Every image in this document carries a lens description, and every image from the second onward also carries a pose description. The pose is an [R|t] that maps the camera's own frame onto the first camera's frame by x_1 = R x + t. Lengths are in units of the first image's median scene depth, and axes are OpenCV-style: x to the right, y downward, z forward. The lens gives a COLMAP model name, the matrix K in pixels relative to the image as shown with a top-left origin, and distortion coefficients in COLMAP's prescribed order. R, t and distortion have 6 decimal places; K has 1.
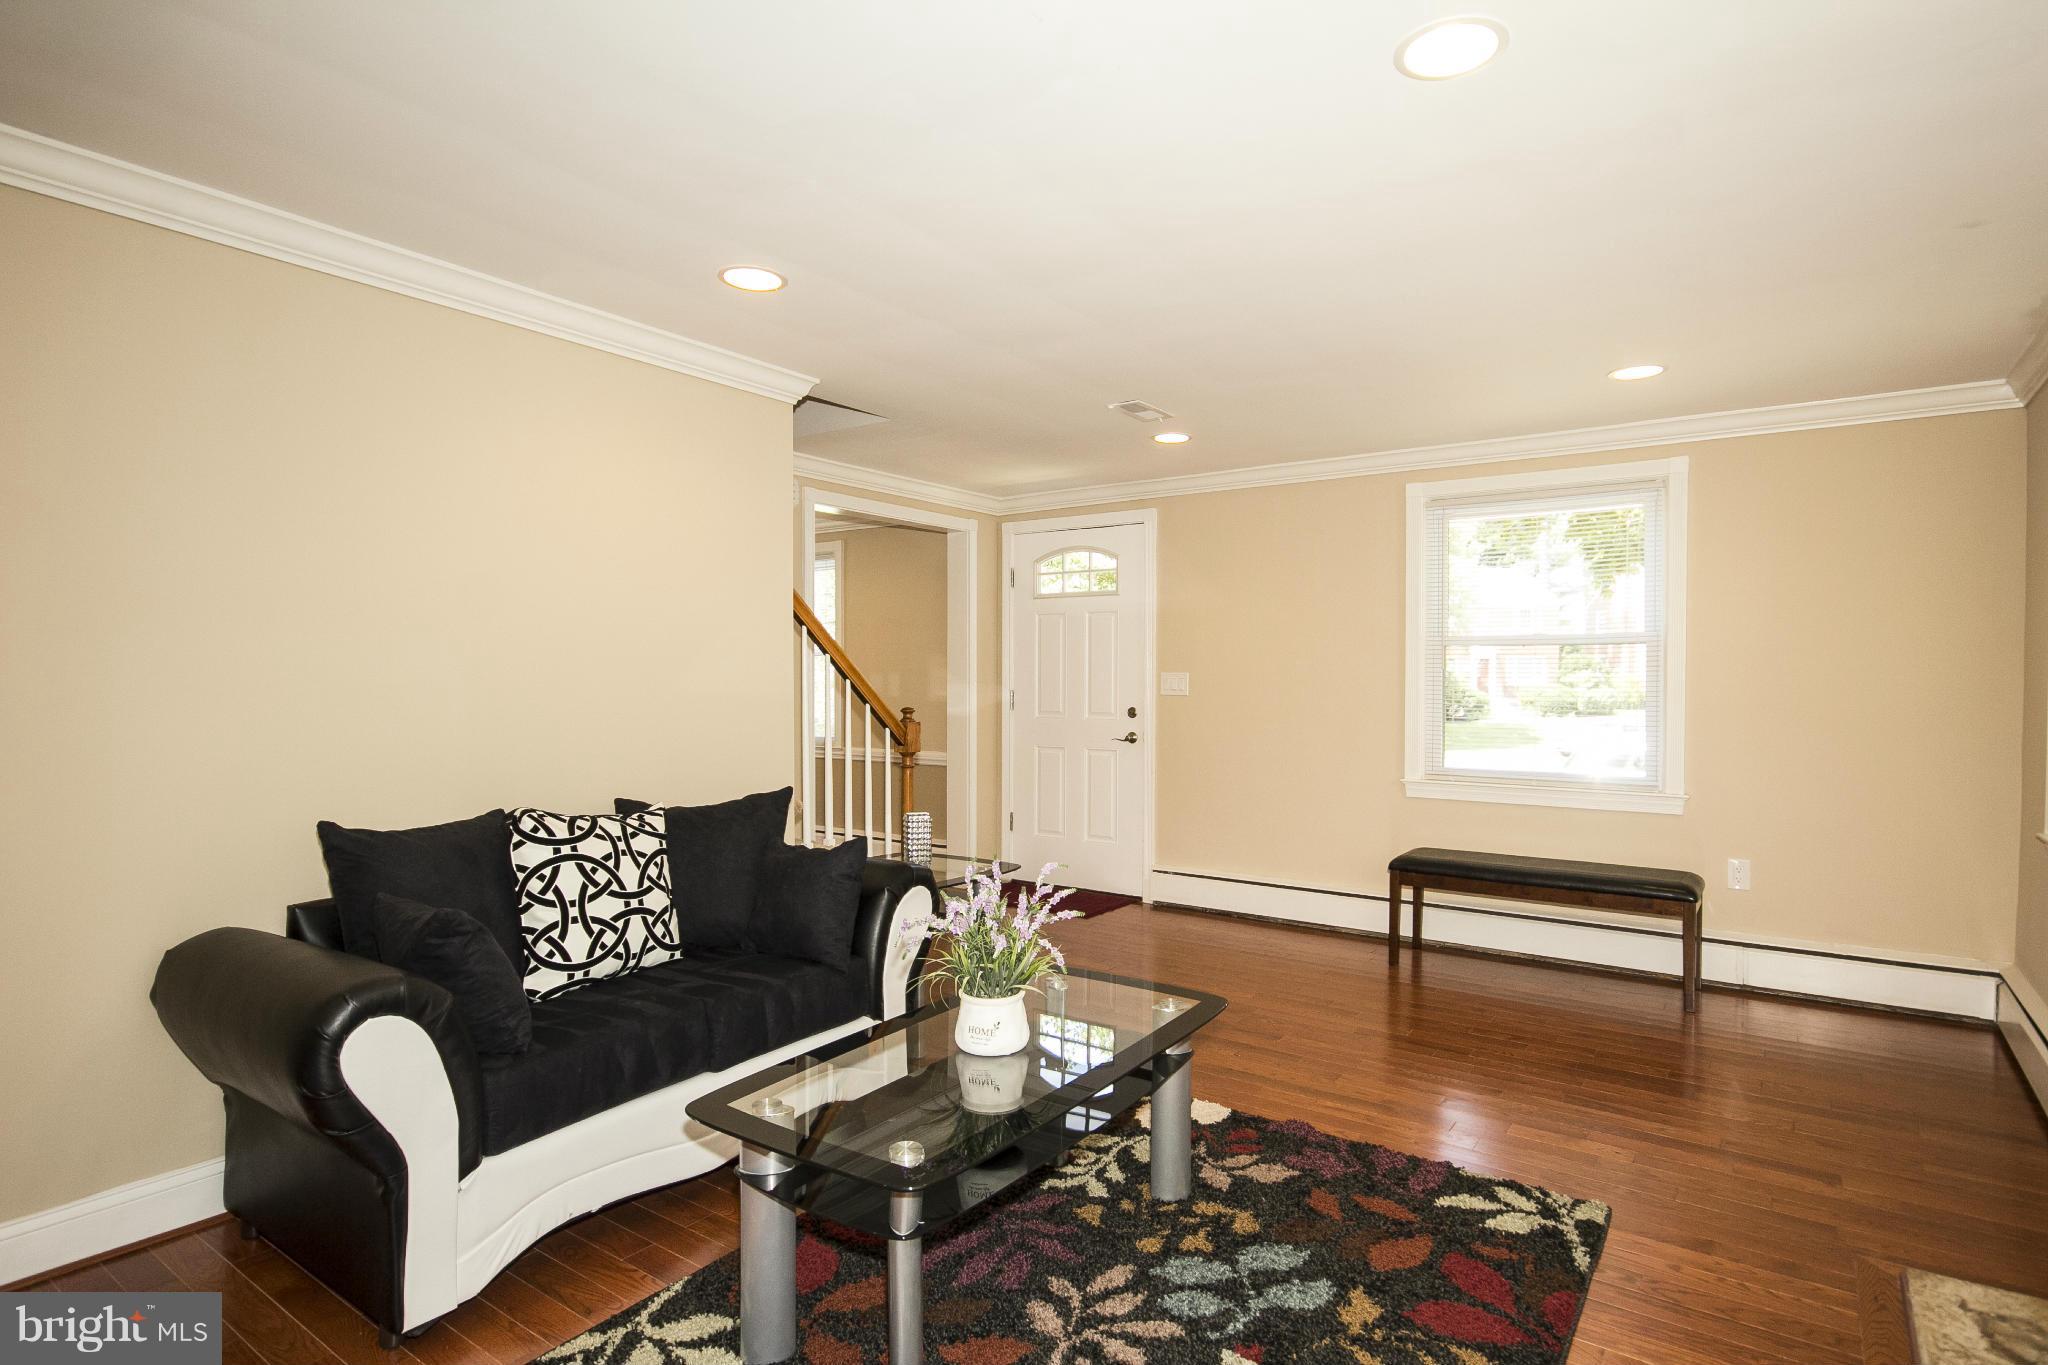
lens RADIAL K [[1066.4, 0, 1024.0], [0, 1066.4, 682.5], [0, 0, 1]] dist [-0.003634, -0.000816]
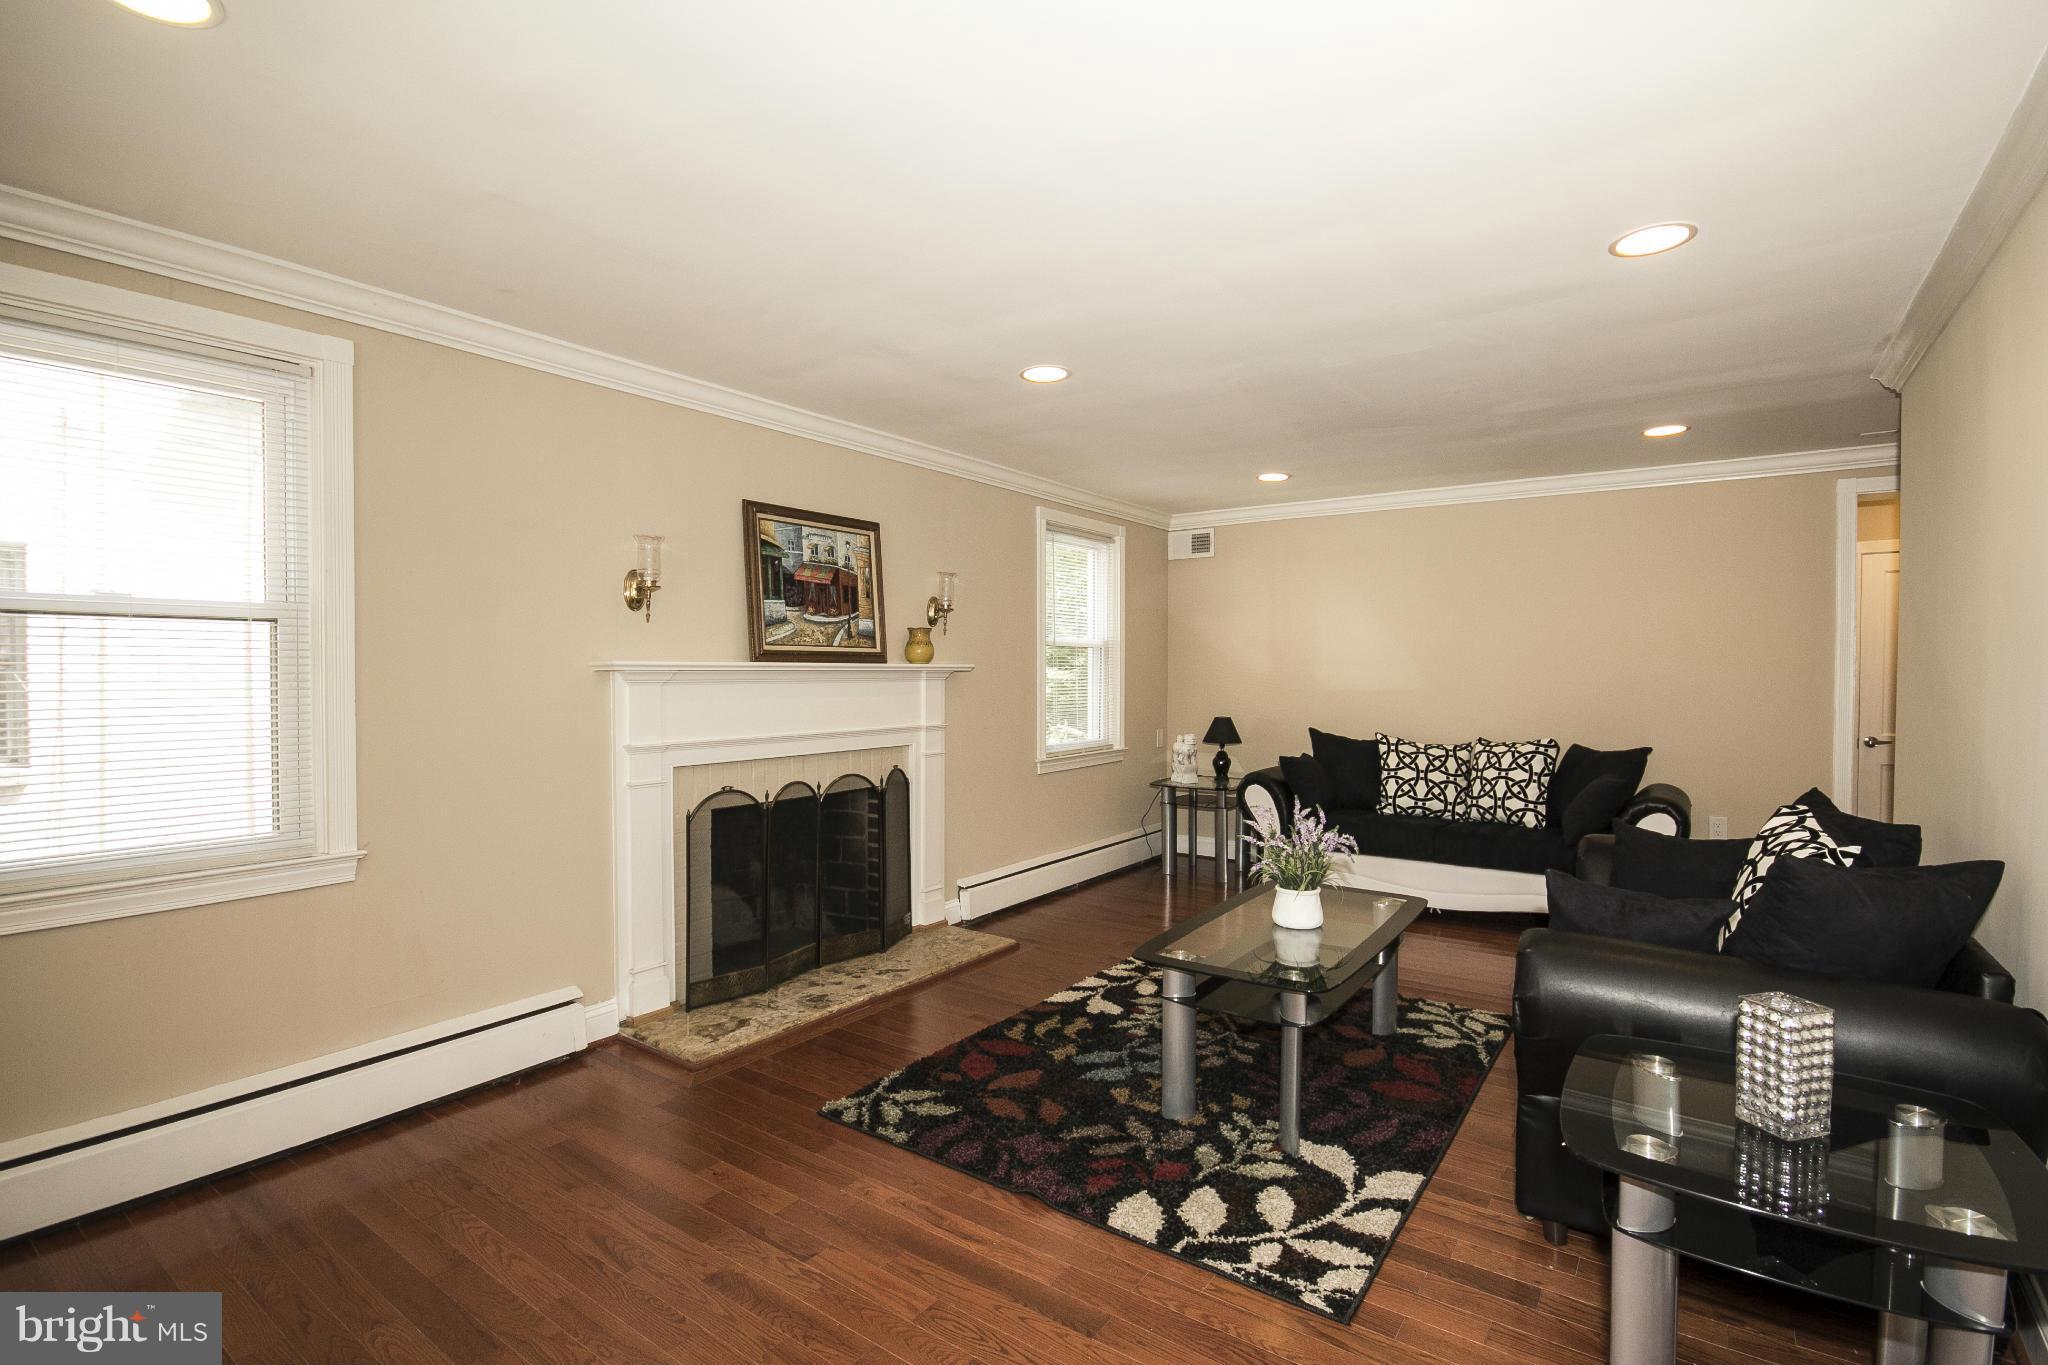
lens RADIAL K [[941.2, 0, 1039.0], [0, 941.2, 687.8], [0, 0, 1]] dist [-0.002767, 0.000258]
pose [[-0.999930, -0.001106, -0.011763, 0.293504], [-0.001419, 0.999644, 0.026659, -0.019099], [0.011729, 0.026674, -0.999575, 1.949769]]
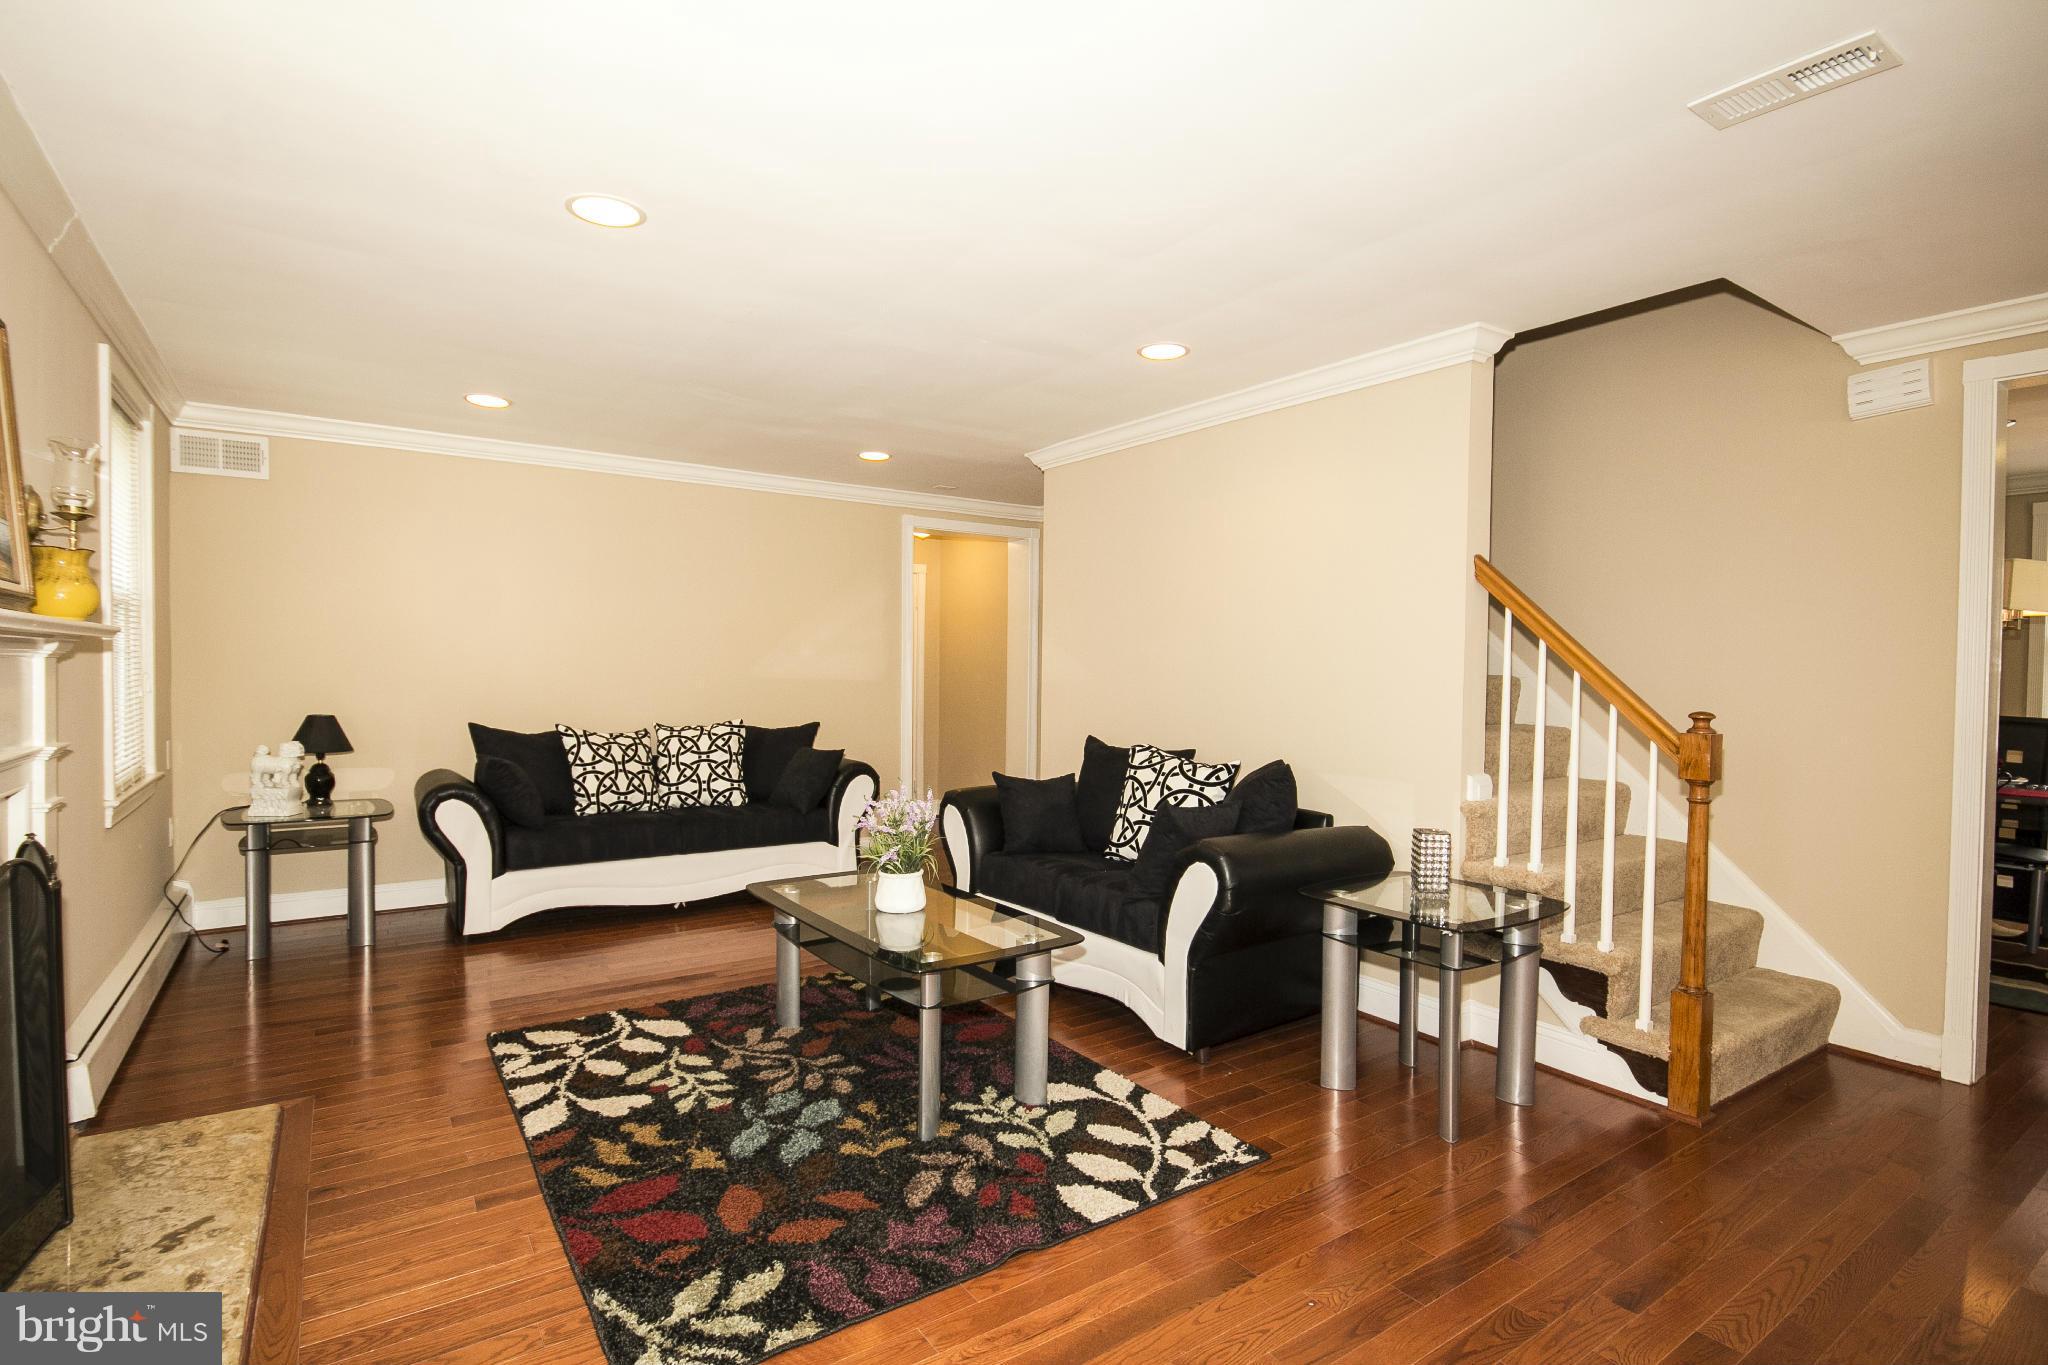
lens RADIAL K [[994.7, 0, 1033.0], [0, 994.7, 688.1], [0, 0, 1]] dist [-0.006751, 0.000594]
pose [[-0.330511, 0.015462, -0.943675, 1.006671], [-0.018925, 0.999556, 0.023006, 0.004978], [0.943612, 0.025462, -0.330072, 1.365771]]
